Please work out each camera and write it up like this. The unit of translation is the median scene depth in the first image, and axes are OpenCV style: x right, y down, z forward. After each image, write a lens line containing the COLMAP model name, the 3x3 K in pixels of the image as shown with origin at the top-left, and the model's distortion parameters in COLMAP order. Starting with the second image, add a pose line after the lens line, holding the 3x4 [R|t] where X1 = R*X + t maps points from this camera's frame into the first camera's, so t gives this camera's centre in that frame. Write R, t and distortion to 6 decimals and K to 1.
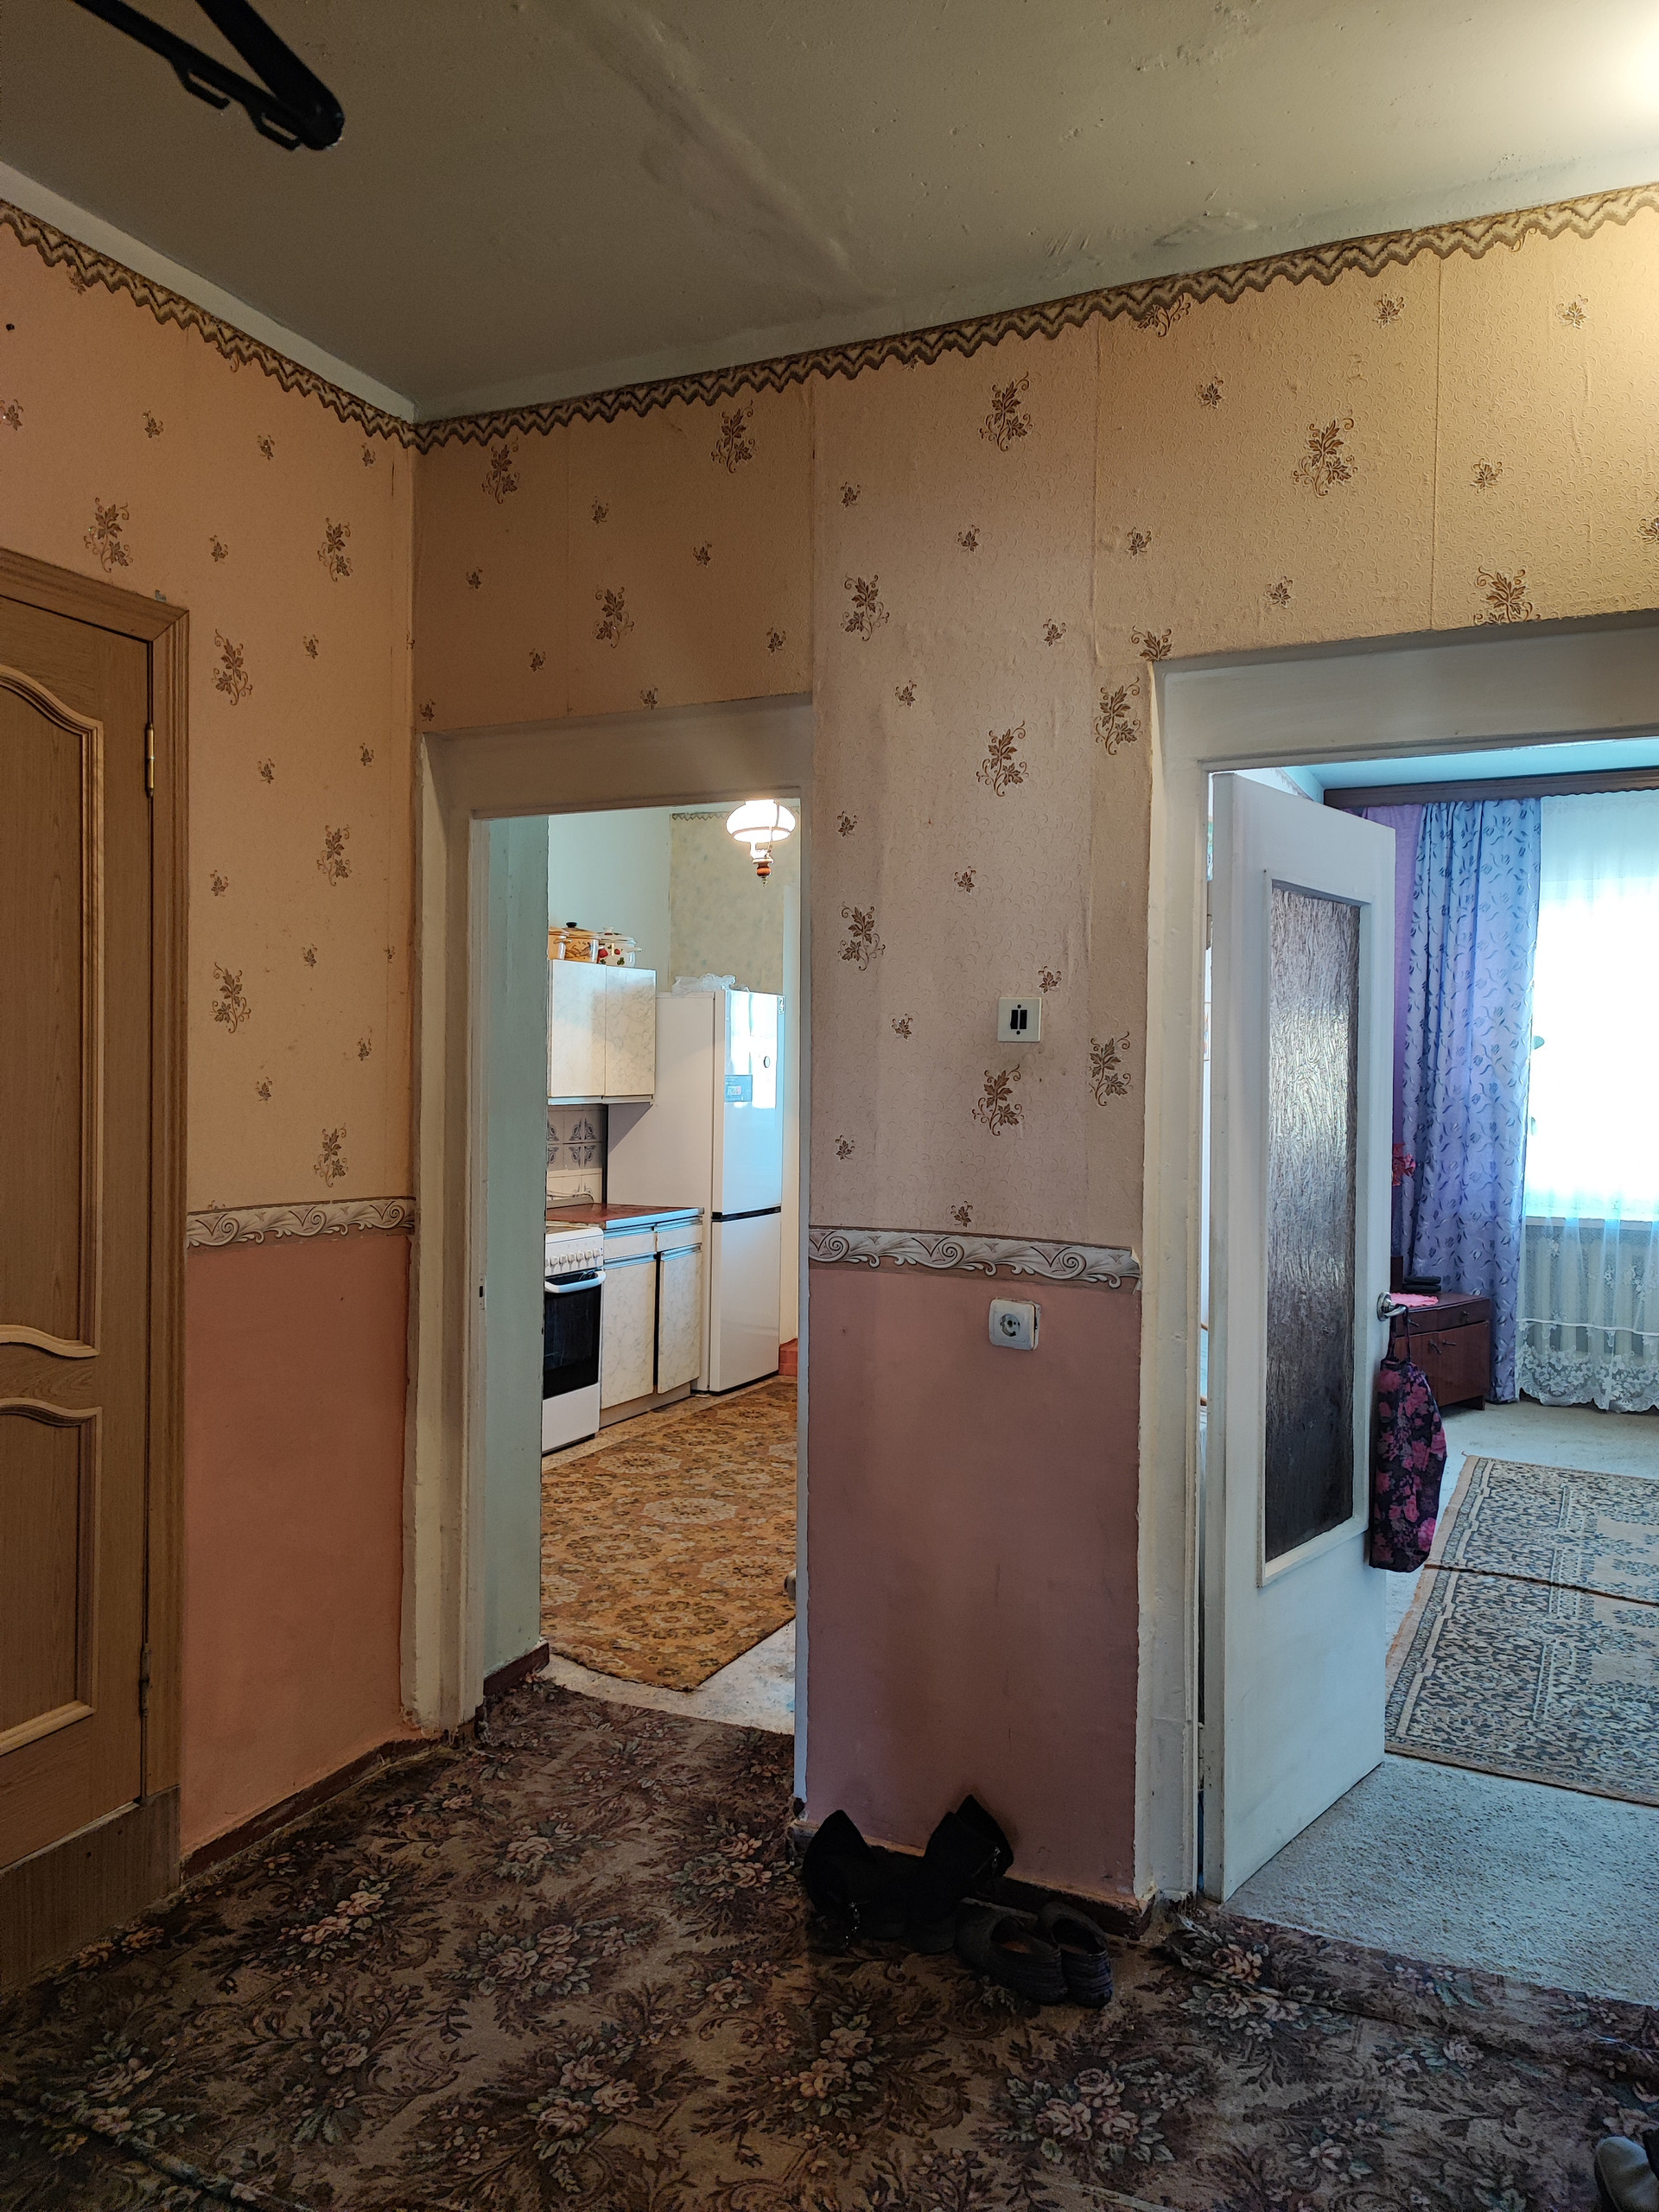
lens RADIAL K [[1604.9, 0, 829.5], [0, 1604.9, 1106.0], [0, 0, 1]] dist [0.059728, -0.079473]
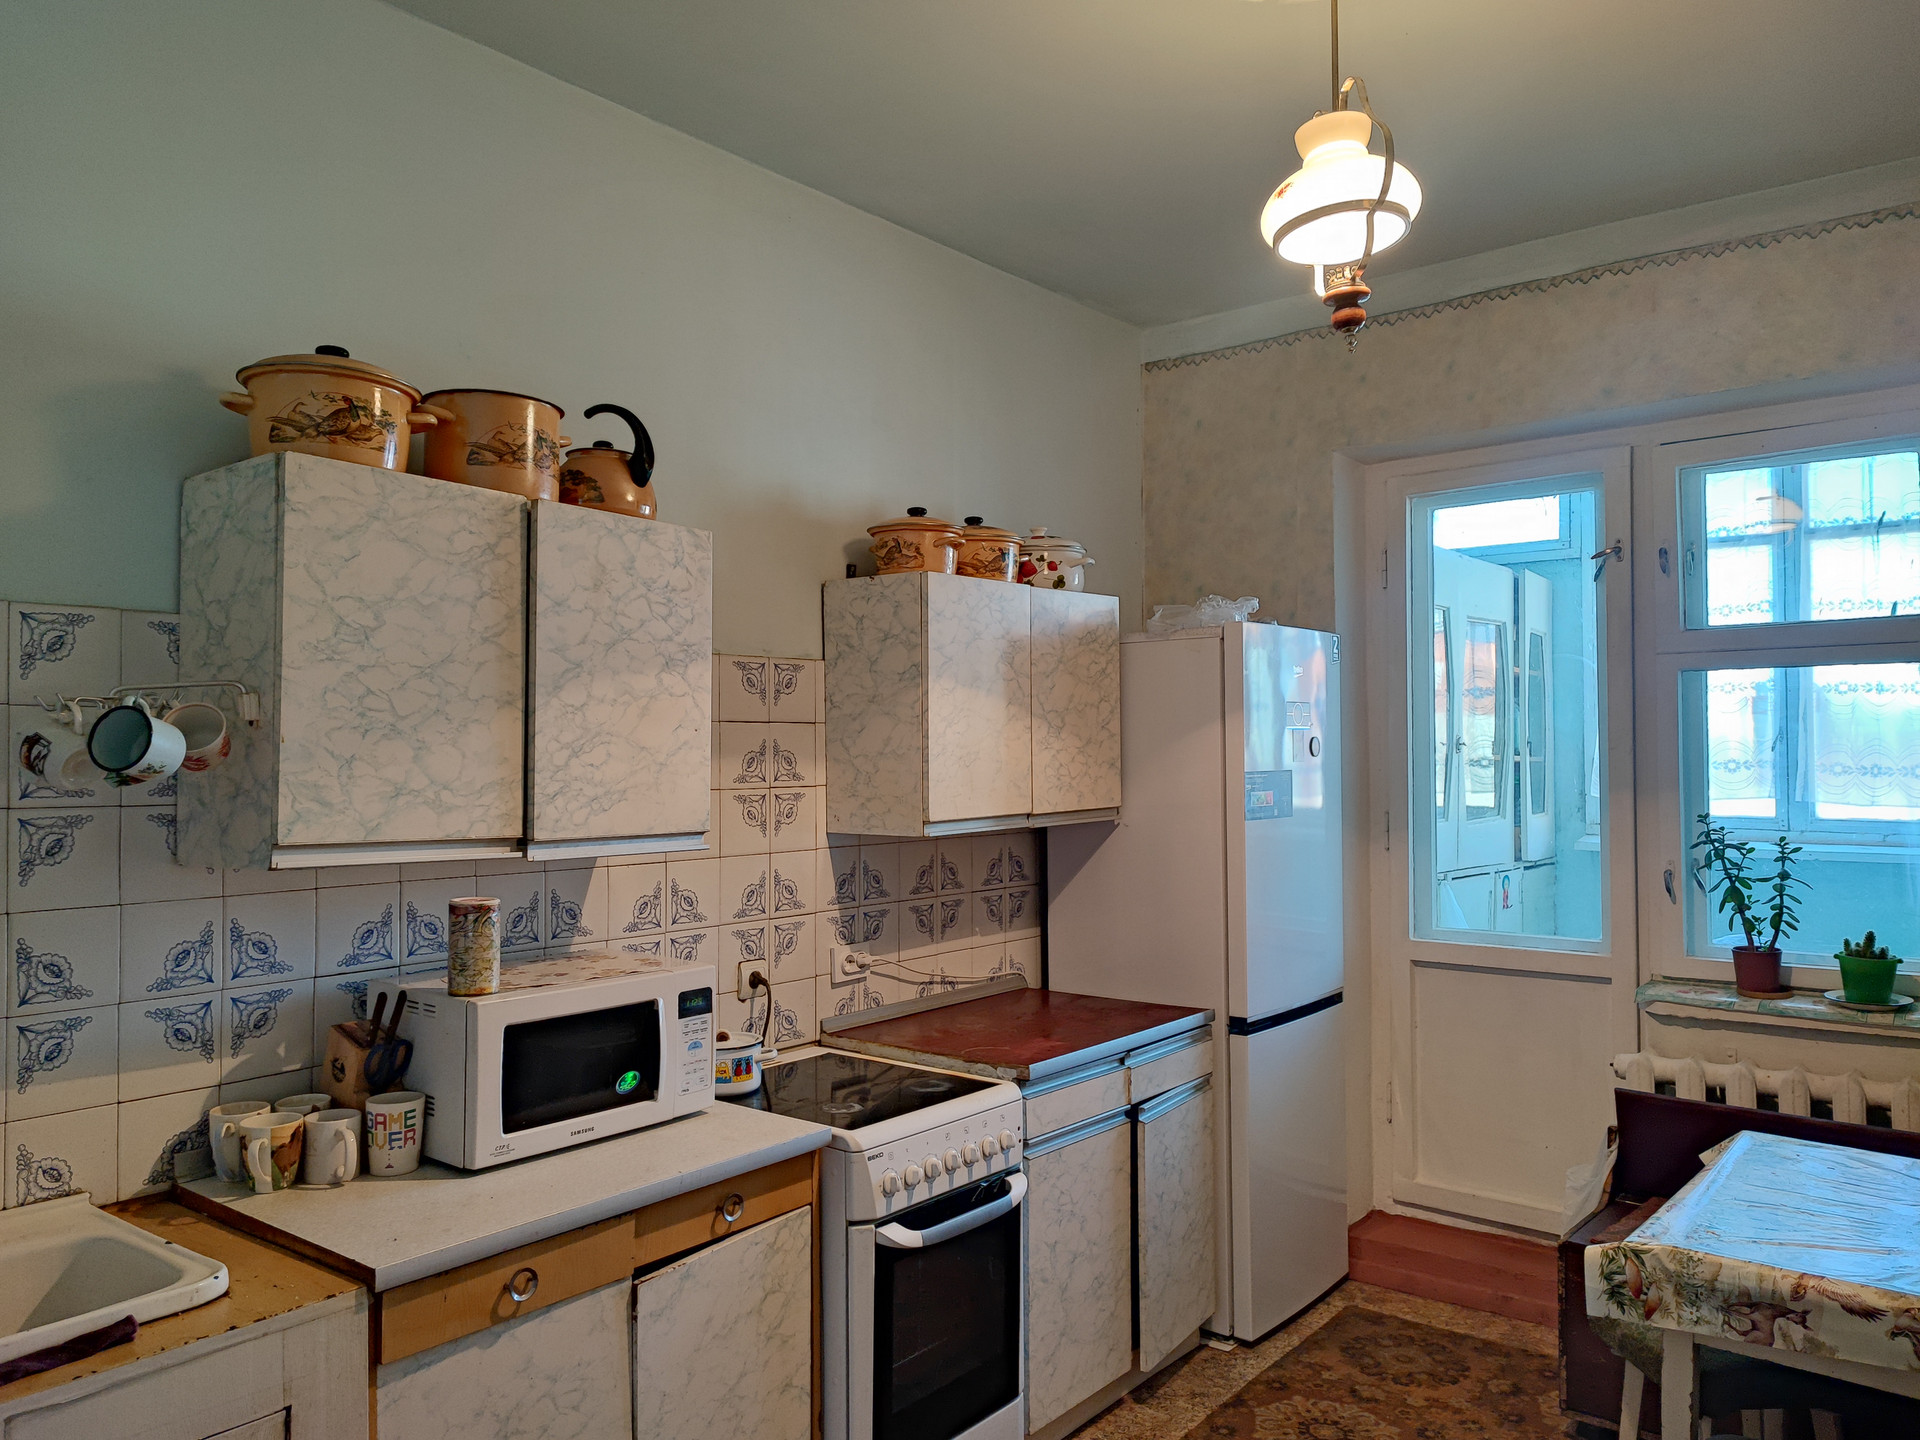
lens RADIAL K [[1417.8, 0, 960.0], [0, 1417.8, 720.0], [0, 0, 1]] dist [0.058608, -0.076351]
pose [[0.972146, -0.027497, -0.232757, -0.046220], [0.017512, 0.998840, -0.044859, -0.017158], [0.233721, 0.039533, 0.971500, 0.492962]]
